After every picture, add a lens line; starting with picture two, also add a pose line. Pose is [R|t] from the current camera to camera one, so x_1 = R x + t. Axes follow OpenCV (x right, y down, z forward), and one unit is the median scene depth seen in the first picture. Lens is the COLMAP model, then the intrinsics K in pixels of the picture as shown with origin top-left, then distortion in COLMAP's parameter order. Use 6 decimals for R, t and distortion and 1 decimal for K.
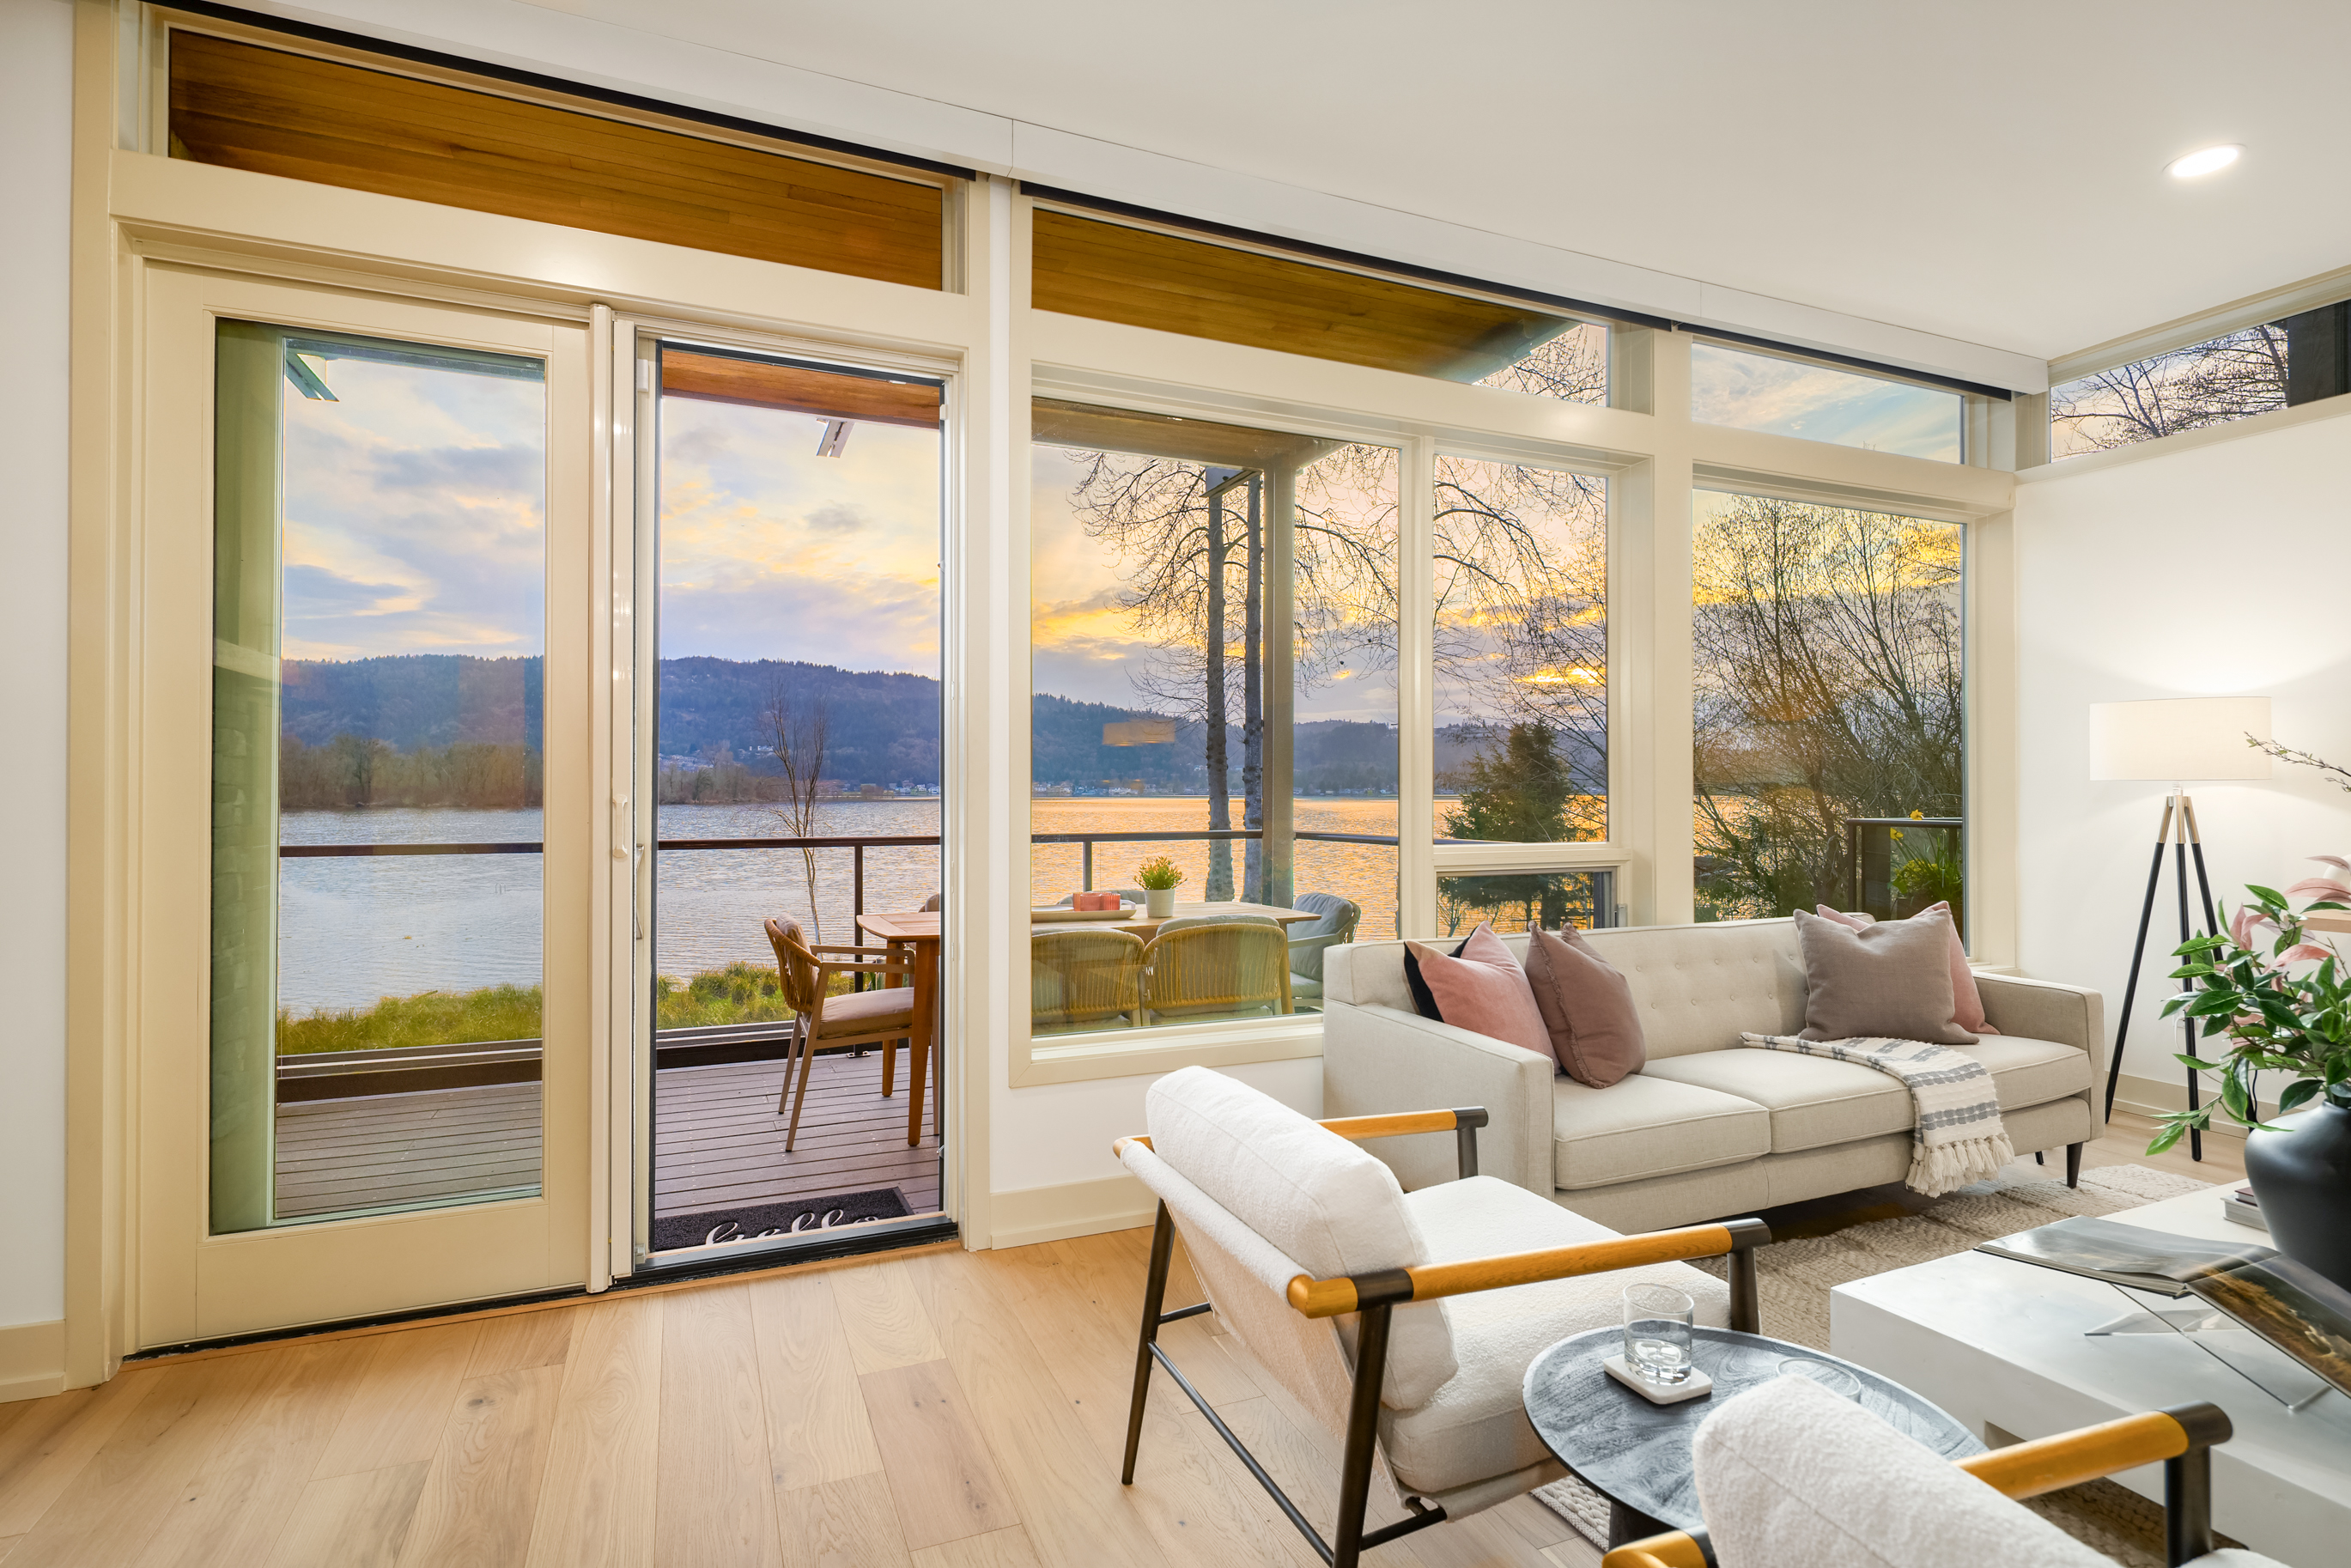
lens RADIAL K [[1146.9, 0, 1175.5], [0, 1146.9, 784.0], [0, 0, 1]] dist [0.001946, 0.000685]
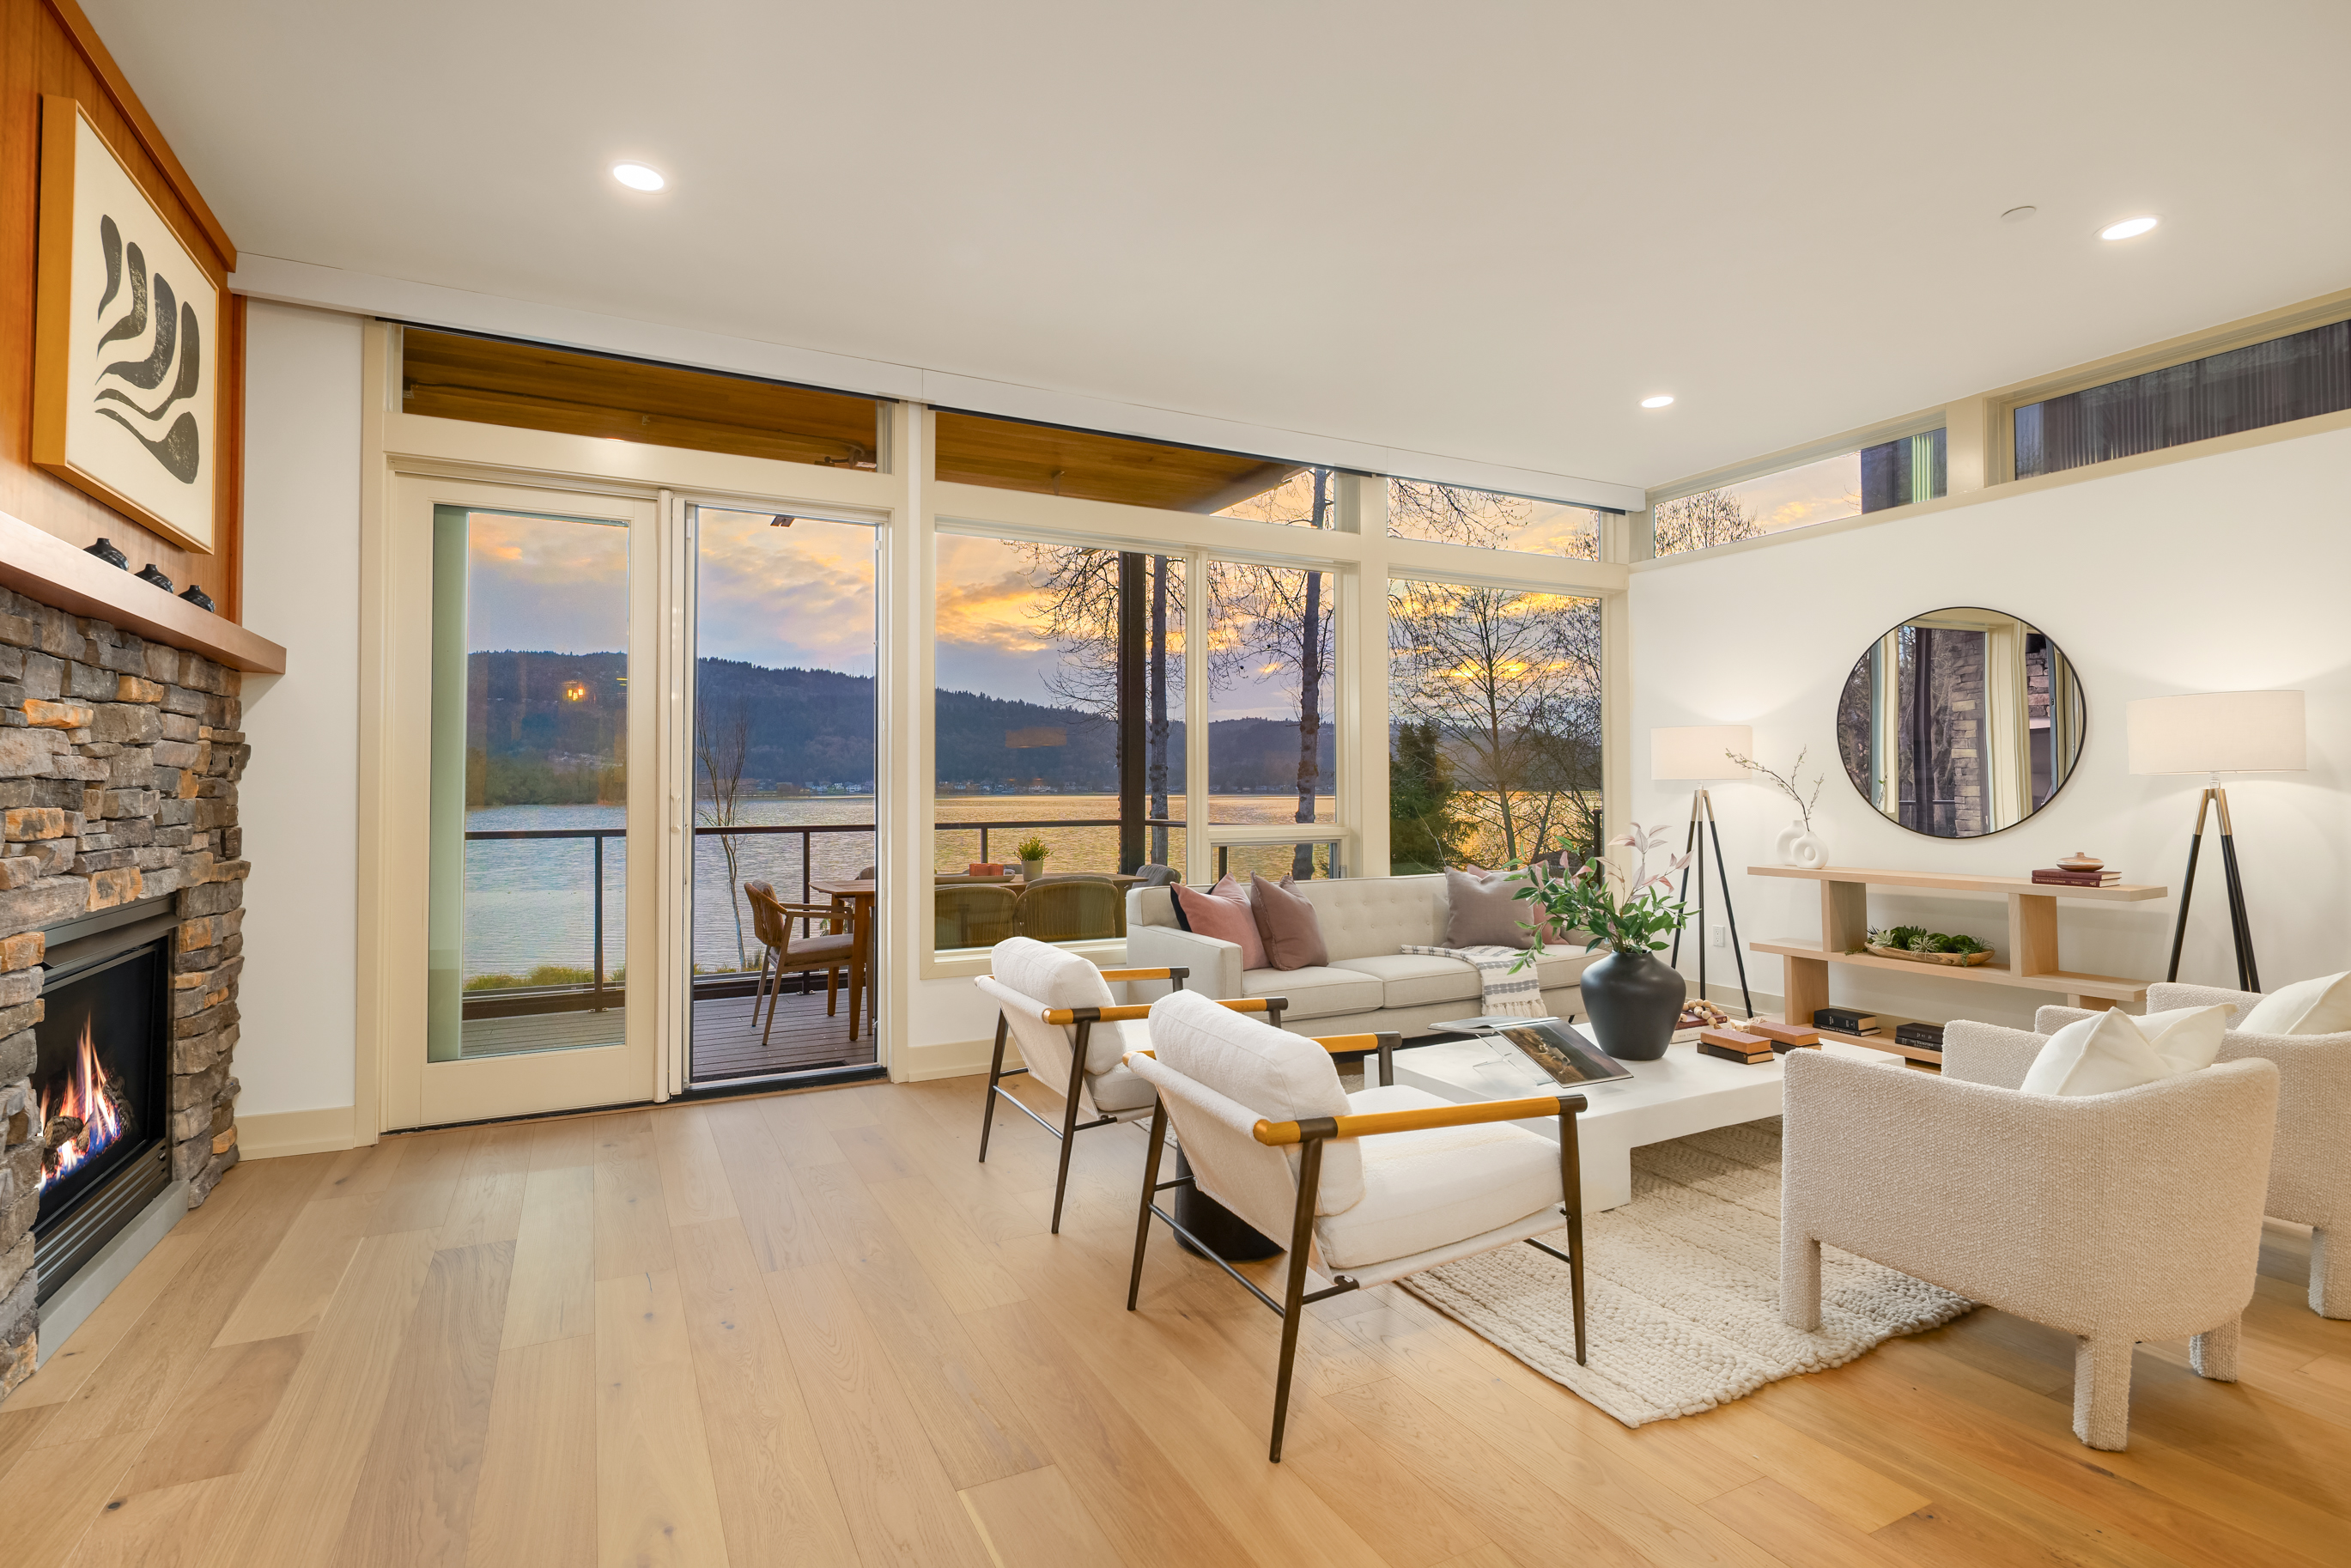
lens RADIAL K [[1153.9, 0, 1144.3], [0, 1153.9, 757.7], [0, 0, 1]] dist [-0.000152, -0.000278]
pose [[0.999155, -0.002743, 0.041006, 0.089659], [0.003582, 0.999786, -0.020391, -0.003968], [-0.040941, 0.020521, 0.998951, -0.546887]]
